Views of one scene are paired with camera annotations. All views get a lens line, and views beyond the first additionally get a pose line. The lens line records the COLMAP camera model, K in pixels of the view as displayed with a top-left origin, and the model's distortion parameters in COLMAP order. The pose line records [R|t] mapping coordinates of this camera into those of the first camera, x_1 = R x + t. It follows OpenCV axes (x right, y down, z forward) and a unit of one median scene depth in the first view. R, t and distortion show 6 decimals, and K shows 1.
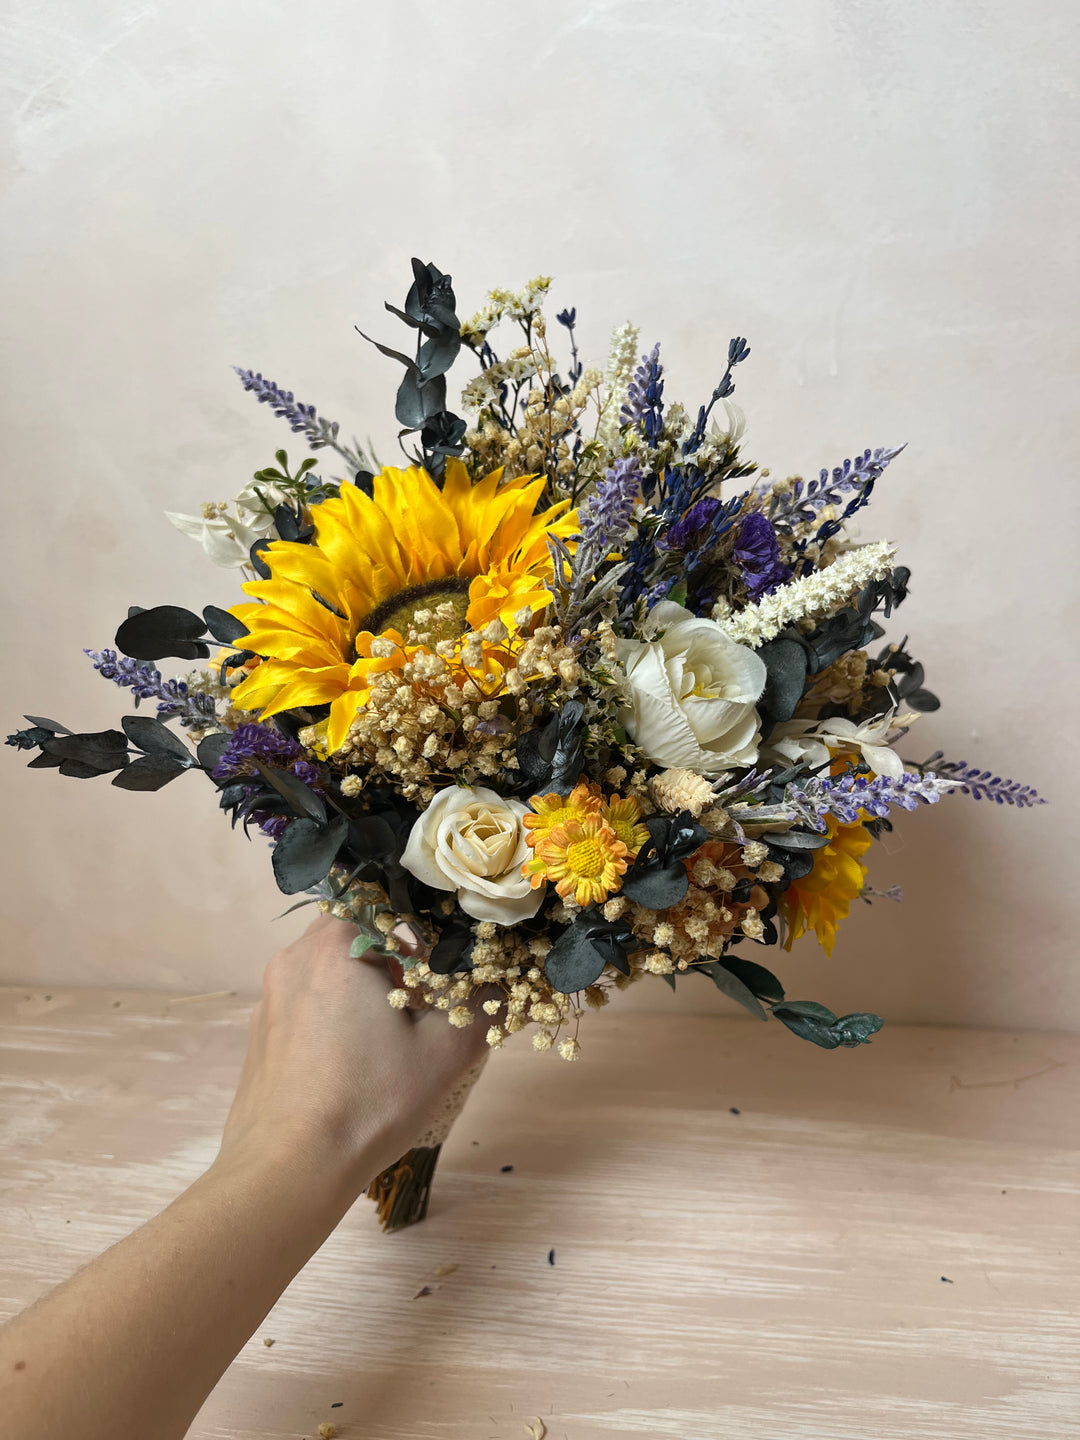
lens RADIAL K [[1093.7, 0, 541.1], [0, 1093.7, 724.5], [0, 0, 1]] dist [0.064416, -0.122460]
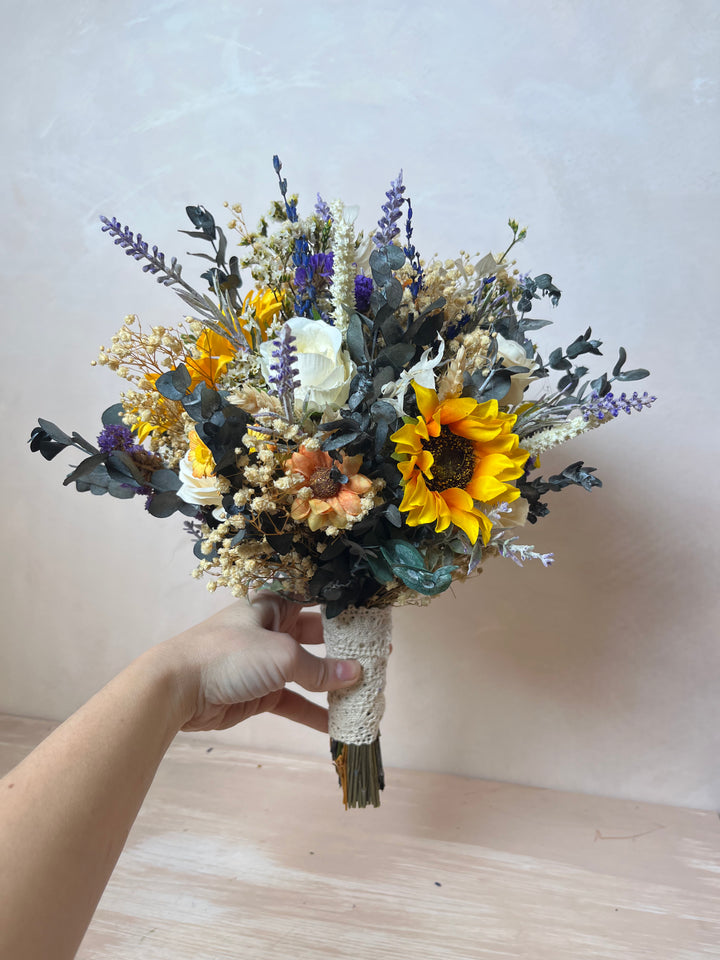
lens RADIAL K [[729.1, 0, 357.2], [0, 729.1, 477.0], [0, 0, 1]] dist [0.064416, -0.122460]
pose [[0.997775, 0.064194, -0.018031, -0.008441], [-0.064814, 0.997241, -0.036184, -0.186224], [0.015658, 0.037272, 0.999182, -0.177650]]
